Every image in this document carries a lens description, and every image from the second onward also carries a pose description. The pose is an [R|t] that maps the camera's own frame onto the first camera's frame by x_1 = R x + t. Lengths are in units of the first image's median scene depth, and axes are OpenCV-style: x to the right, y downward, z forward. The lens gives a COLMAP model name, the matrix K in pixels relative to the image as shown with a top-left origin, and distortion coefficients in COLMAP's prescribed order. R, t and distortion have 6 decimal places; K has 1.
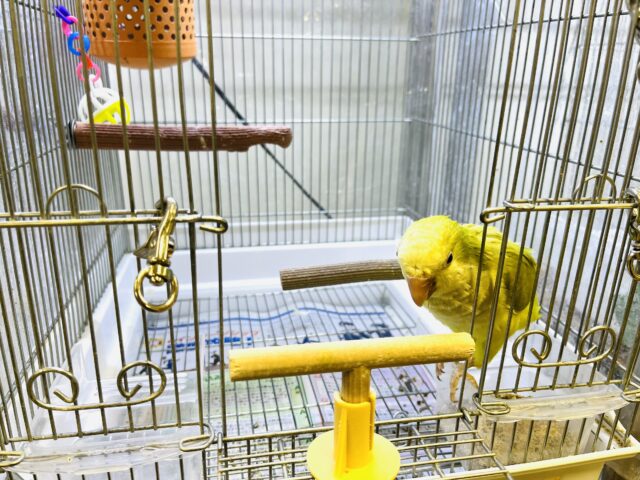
lens RADIAL K [[498.2, 0, 320.0], [0, 498.2, 240.0], [0, 0, 1]] dist [0.003028, 0.000345]
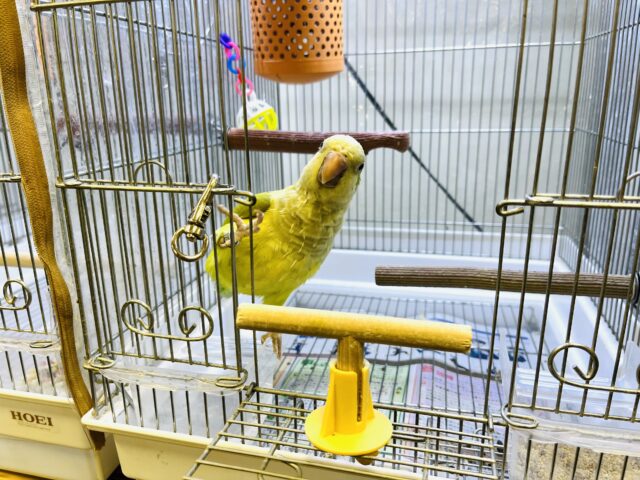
lens RADIAL K [[487.3, 0, 317.5], [0, 487.3, 251.4], [0, 0, 1]] dist [0.001076, -0.001688]
pose [[0.907244, 0.096616, -0.409357, 0.358698], [-0.103212, 0.994641, 0.006009, 0.058457], [0.407744, 0.036799, 0.912355, 0.001801]]
